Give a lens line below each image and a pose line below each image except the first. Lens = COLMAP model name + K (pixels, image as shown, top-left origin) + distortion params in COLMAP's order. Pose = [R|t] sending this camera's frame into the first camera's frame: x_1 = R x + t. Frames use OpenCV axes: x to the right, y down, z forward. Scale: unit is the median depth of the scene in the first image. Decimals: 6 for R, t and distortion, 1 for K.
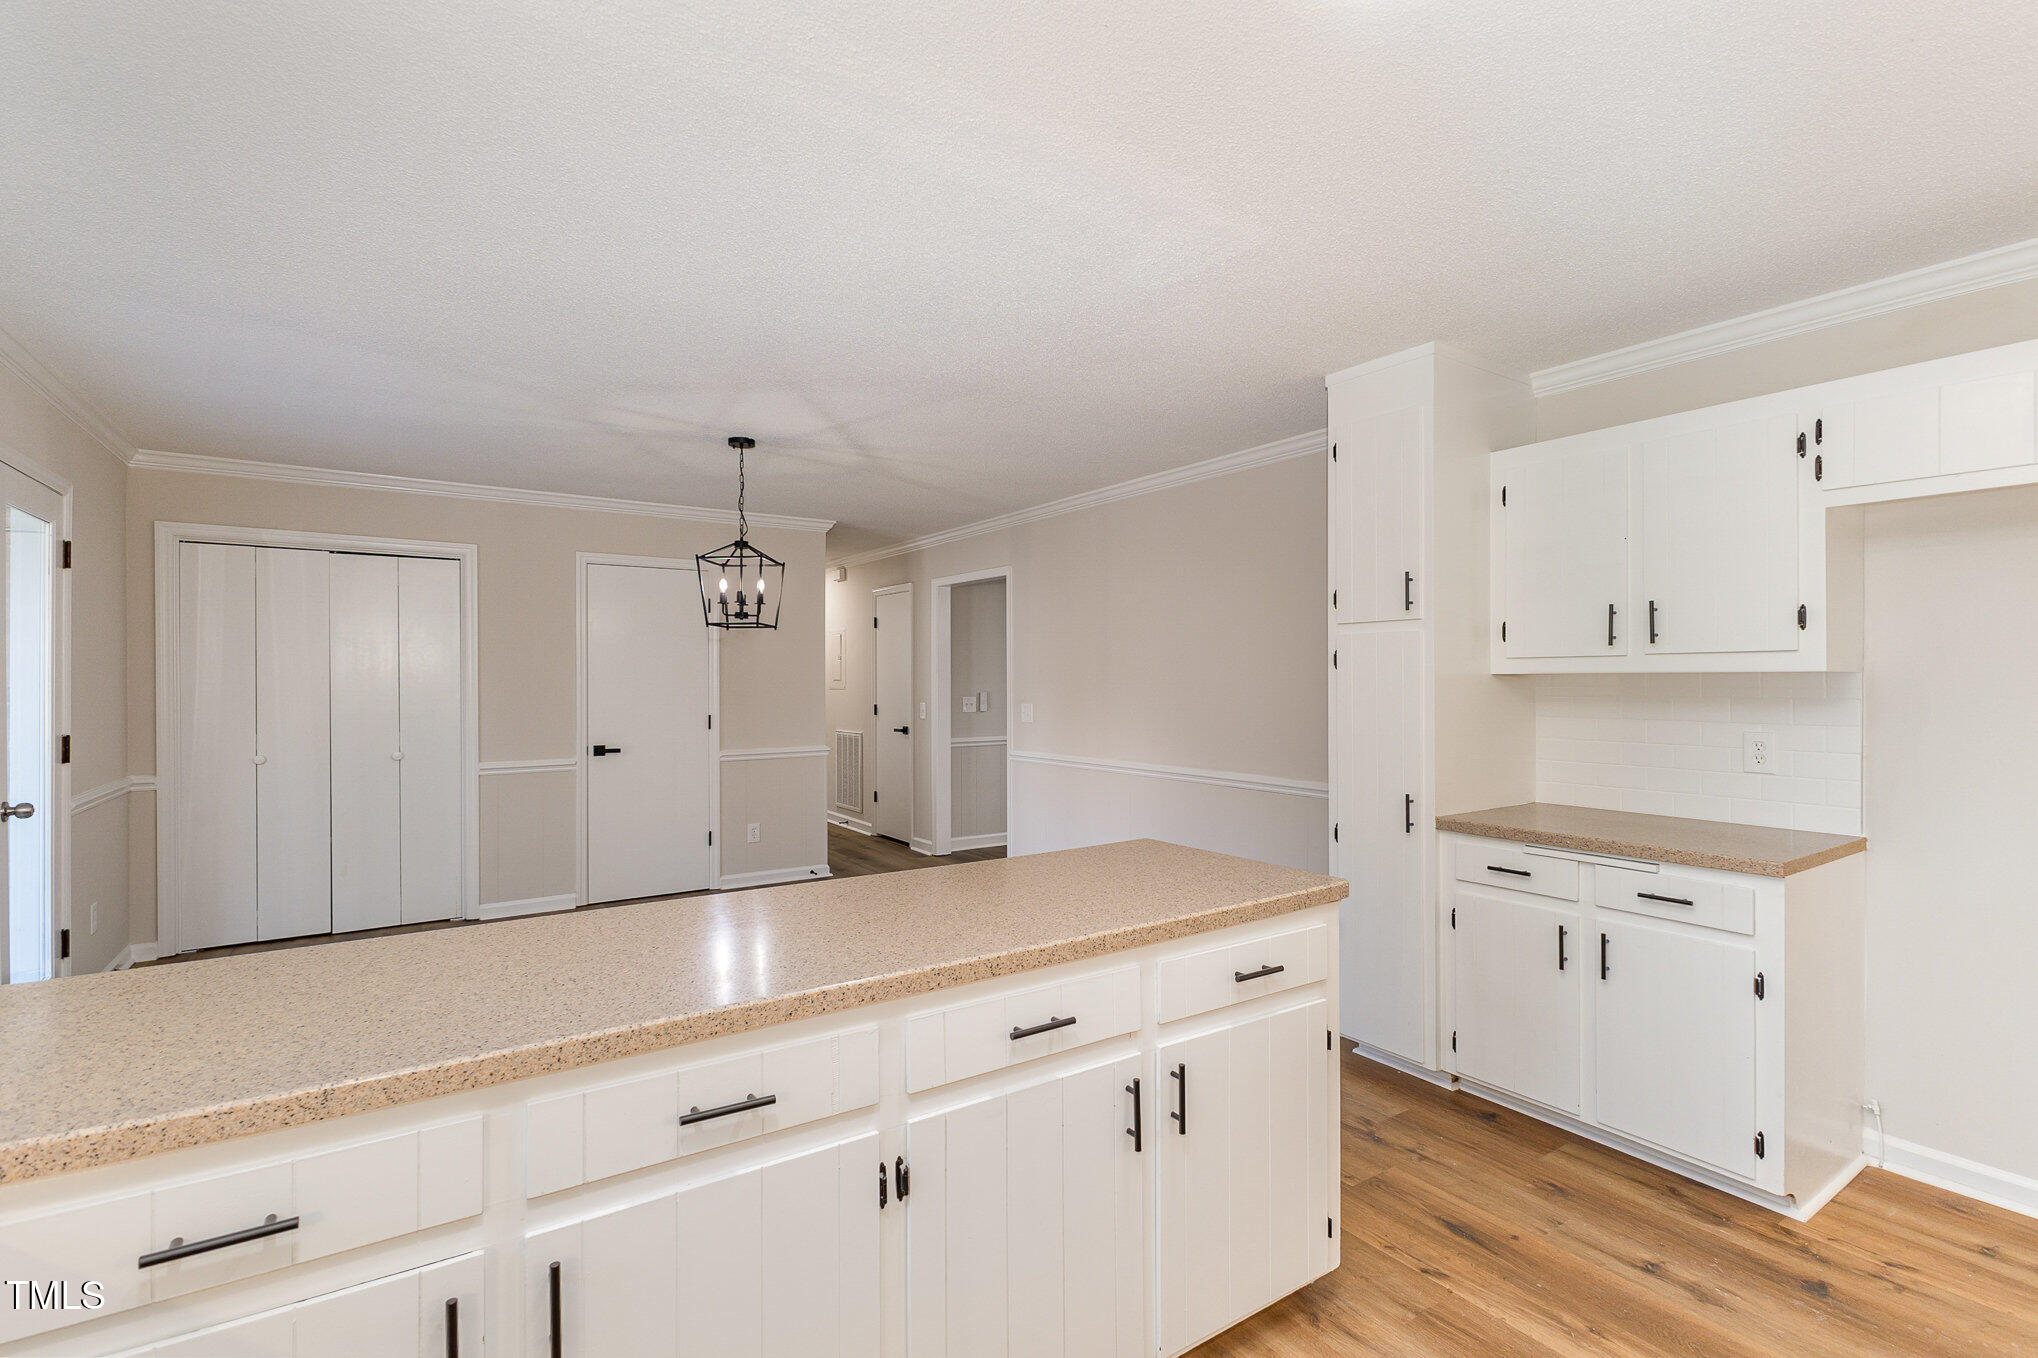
lens RADIAL K [[939.1, 0, 1019.0], [0, 939.1, 679.0], [0, 0, 1]] dist [0.022294, 0.000109]
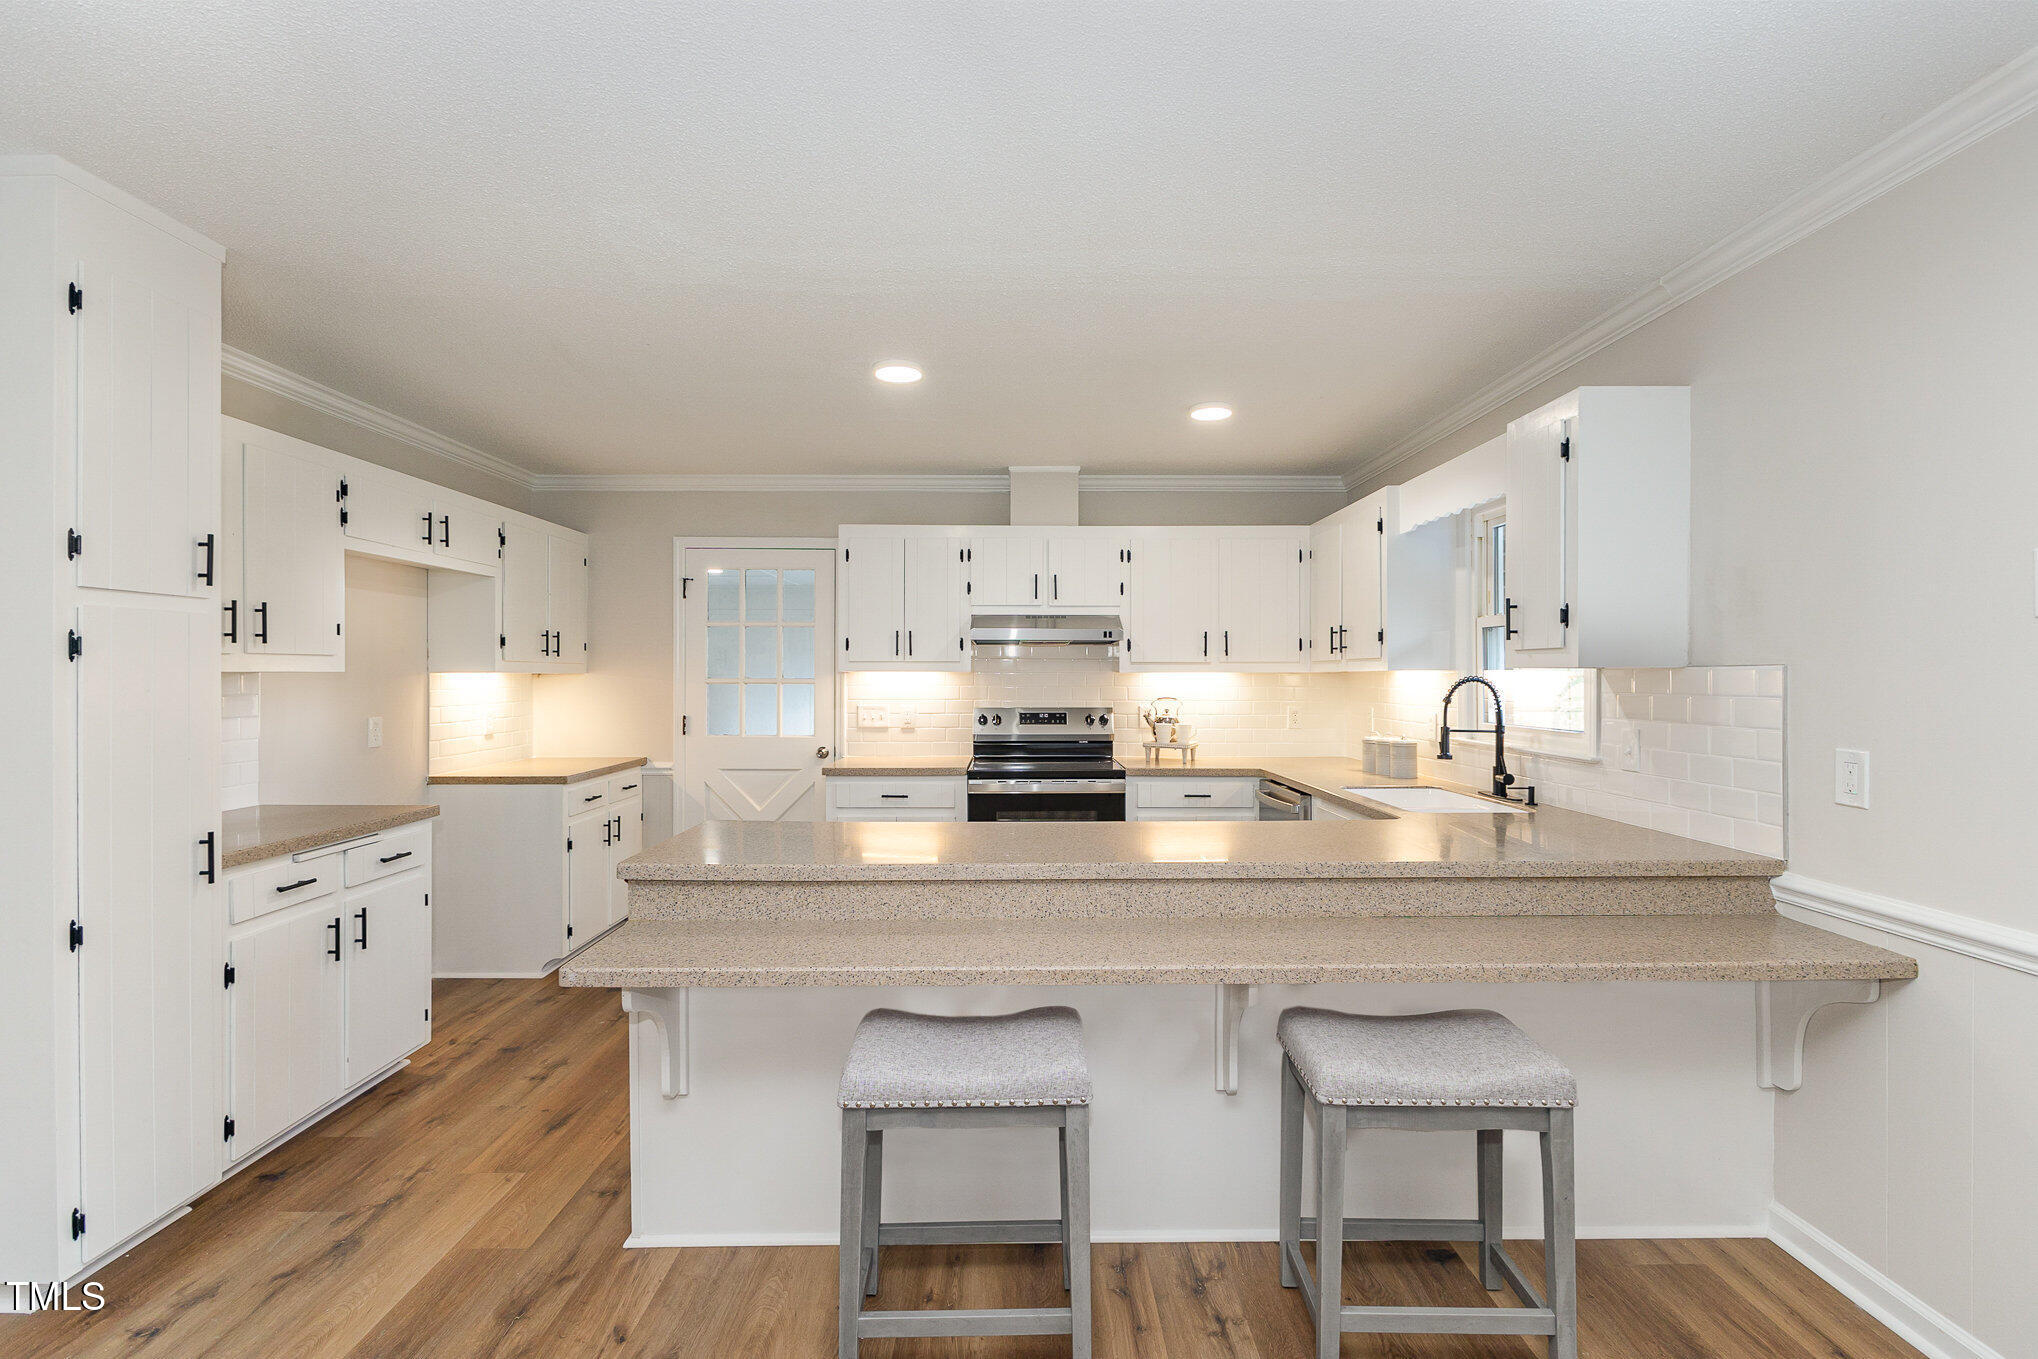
lens RADIAL K [[939.1, 0, 1019.0], [0, 939.1, 679.5], [0, 0, 1]] dist [0.022294, 0.000109]
pose [[-0.828438, 0.004353, 0.560064, -0.633368], [0.006533, 0.999977, 0.001891, 0.004995], [-0.560043, 0.005225, -0.828447, 1.477018]]
